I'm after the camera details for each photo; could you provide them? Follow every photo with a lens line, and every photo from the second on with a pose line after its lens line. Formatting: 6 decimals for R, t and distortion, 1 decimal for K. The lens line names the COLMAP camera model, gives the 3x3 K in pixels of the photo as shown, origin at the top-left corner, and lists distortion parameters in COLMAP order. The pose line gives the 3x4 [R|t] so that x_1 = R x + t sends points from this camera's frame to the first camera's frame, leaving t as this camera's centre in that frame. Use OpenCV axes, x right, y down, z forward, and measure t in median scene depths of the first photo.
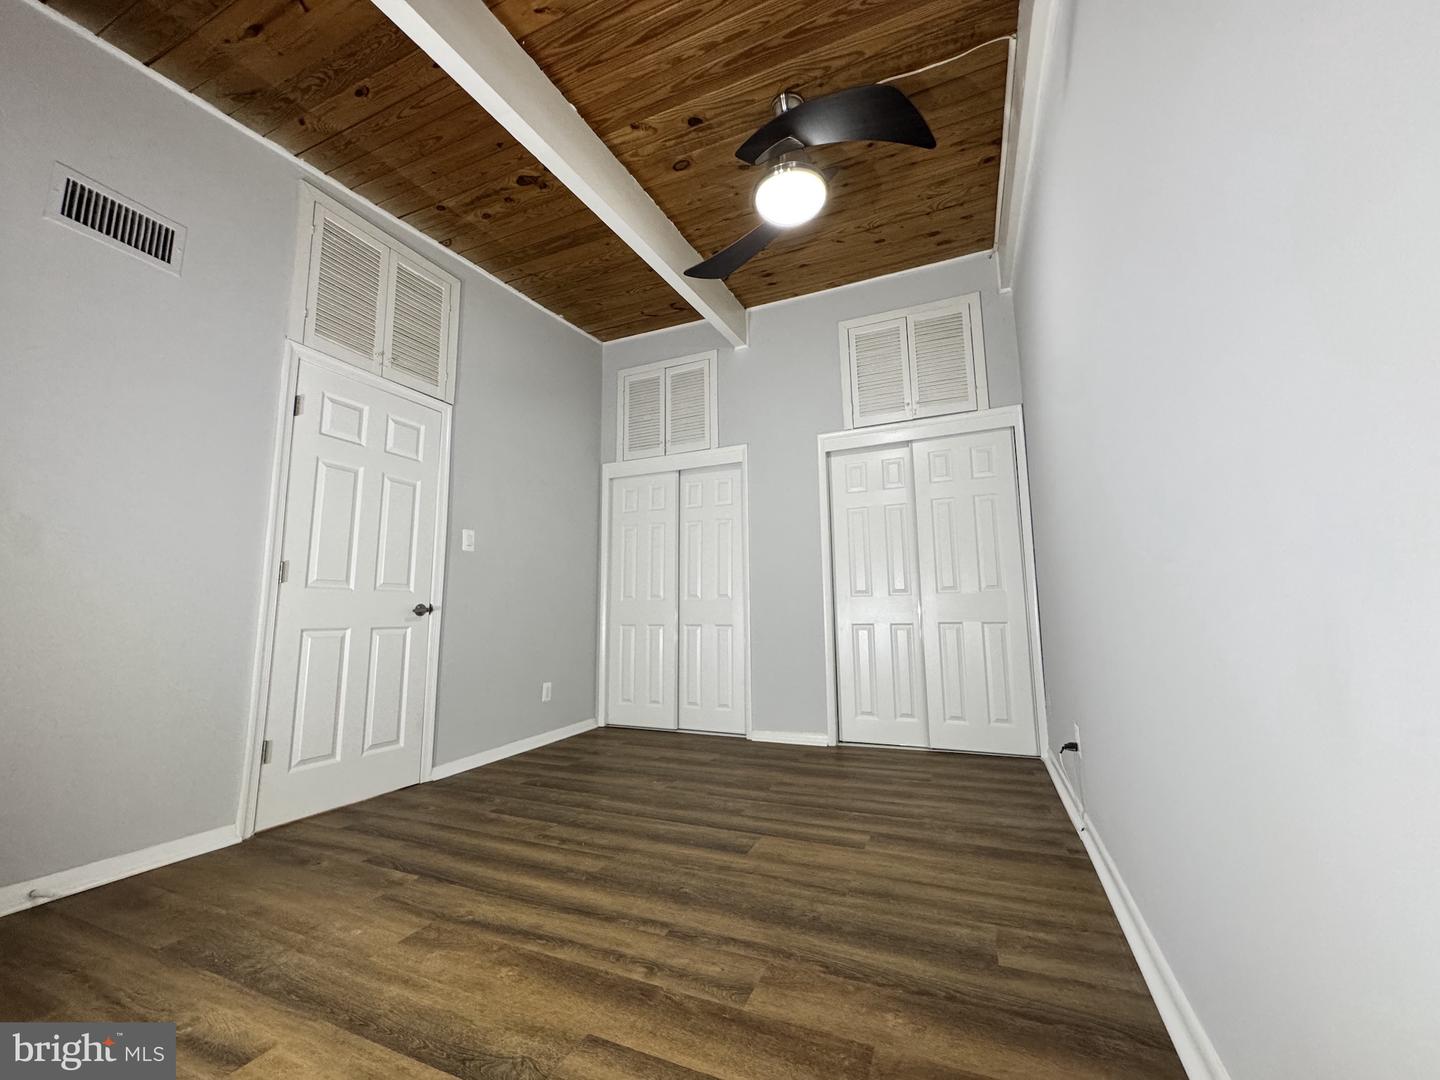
lens RADIAL K [[570.8, 0, 719.1], [0, 570.8, 537.0], [0, 0, 1]] dist [-0.000238, 0.000347]
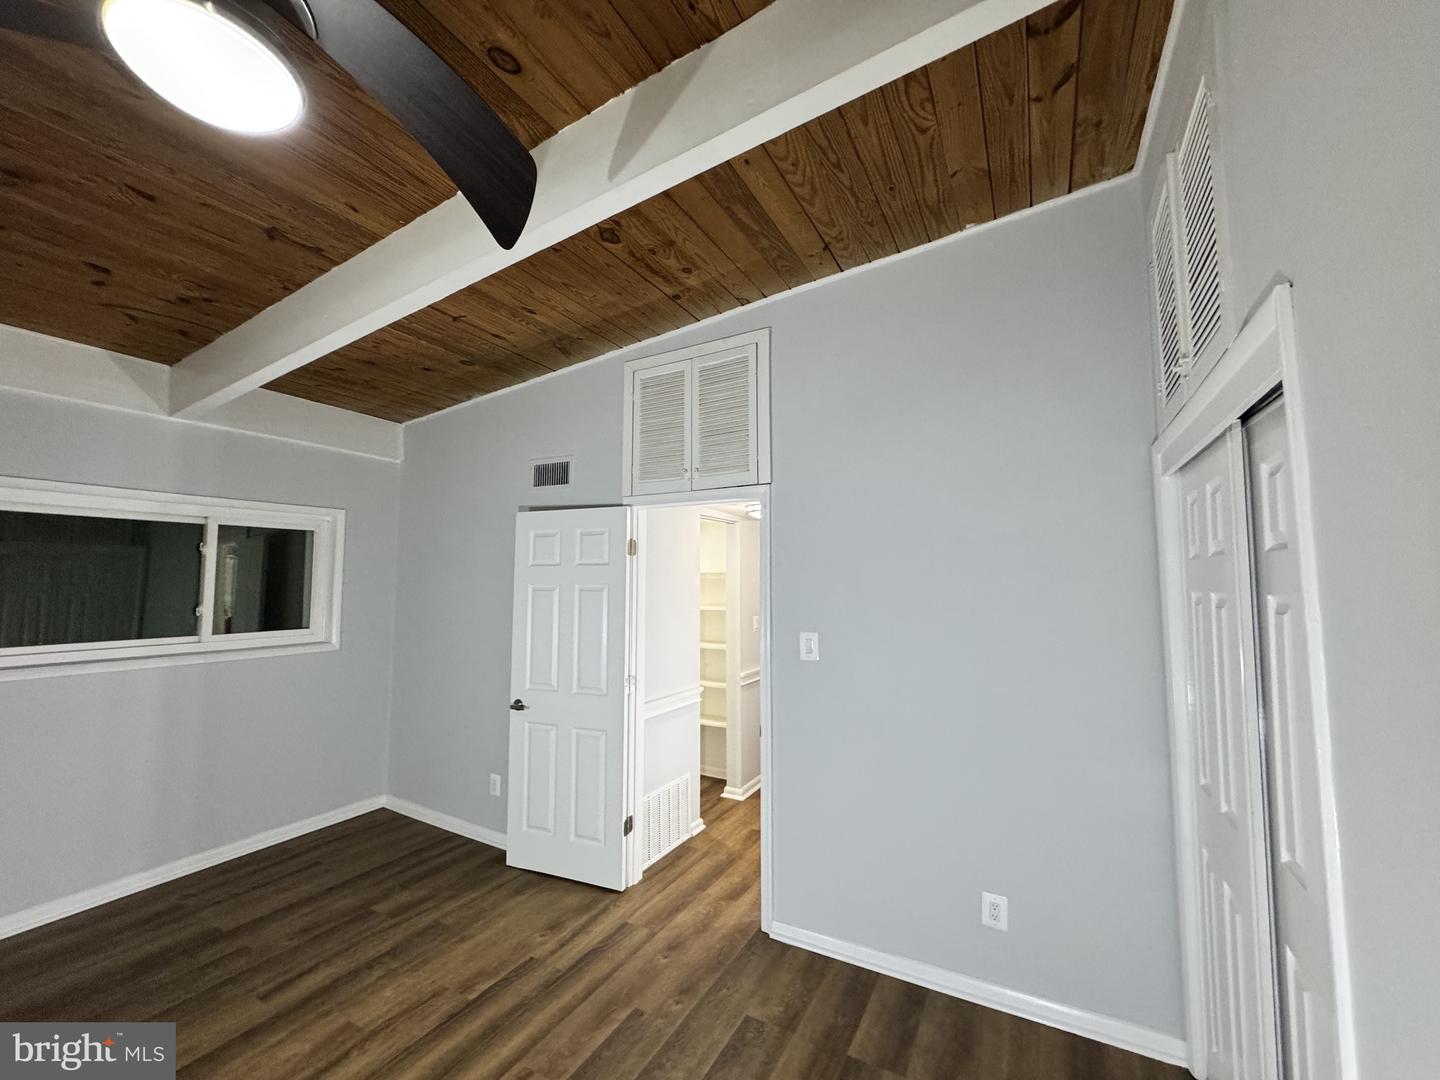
lens RADIAL K [[570.8, 0, 714.1], [0, 570.8, 541.7], [0, 0, 1]] dist [-0.000238, 0.000347]
pose [[-0.099038, -0.065449, -0.992929, 0.618706], [0.133174, 0.987986, -0.078406, -0.159153], [0.986132, -0.139997, -0.089132, 1.684467]]
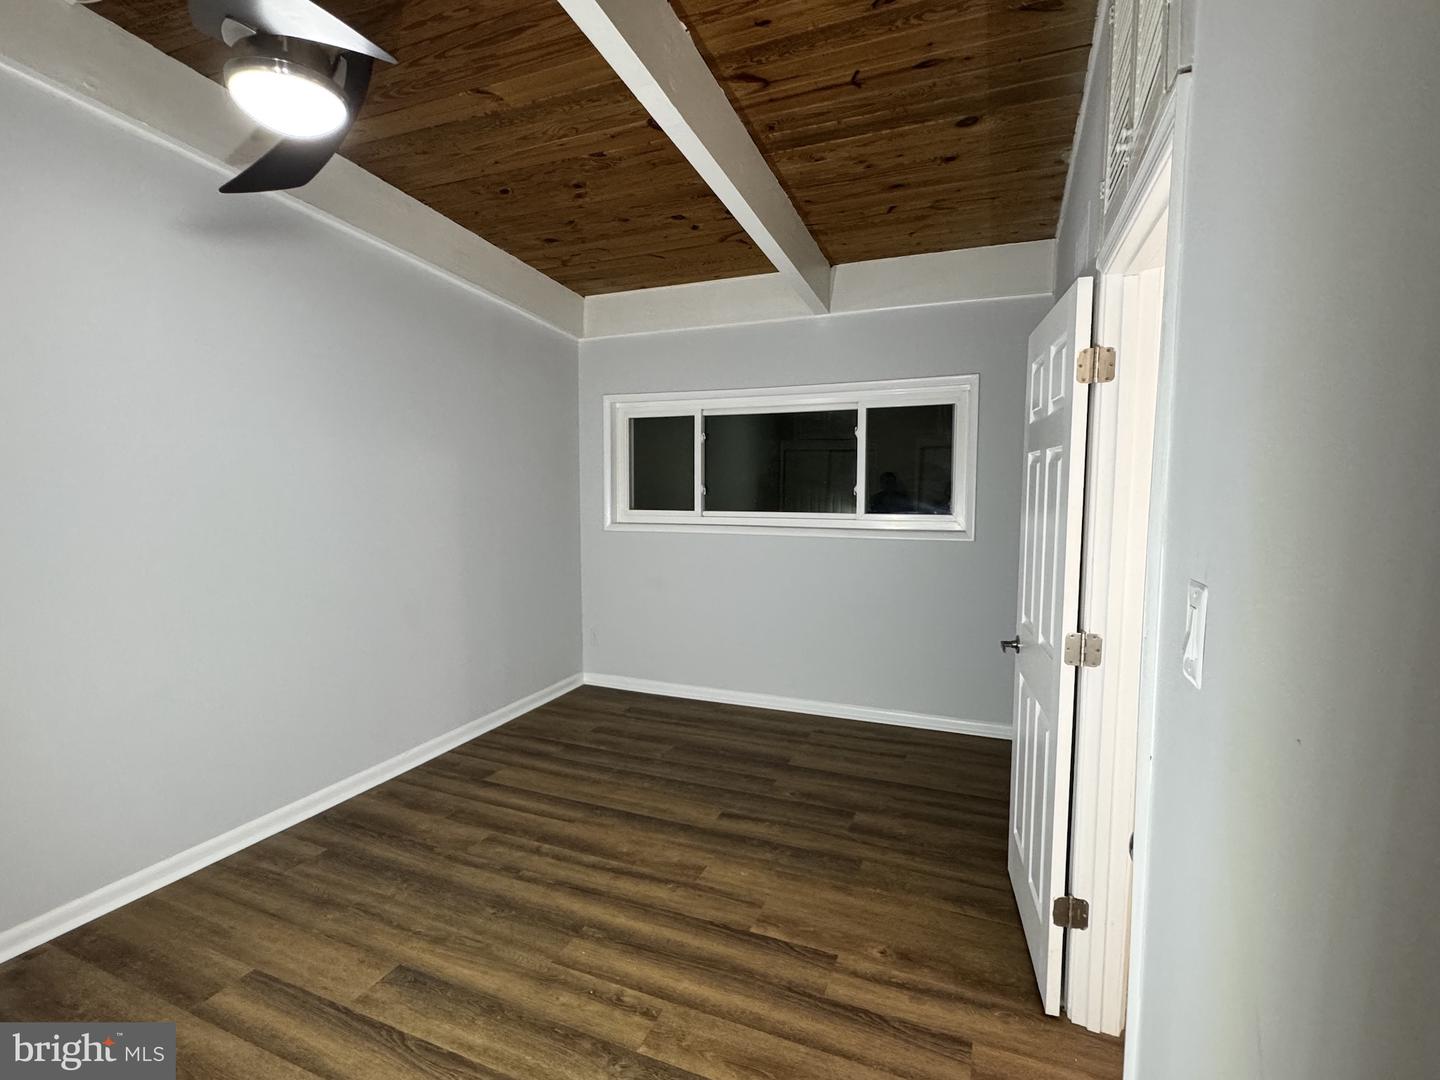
lens RADIAL K [[689.2, 0, 720.7], [0, 689.2, 541.9], [0, 0, 1]] dist [0.001983, -0.000069]
pose [[-0.999765, 0.009048, -0.019701, -0.447311], [0.009924, 0.998945, -0.044840, -0.032565], [0.019274, -0.045025, -0.998800, 2.197906]]
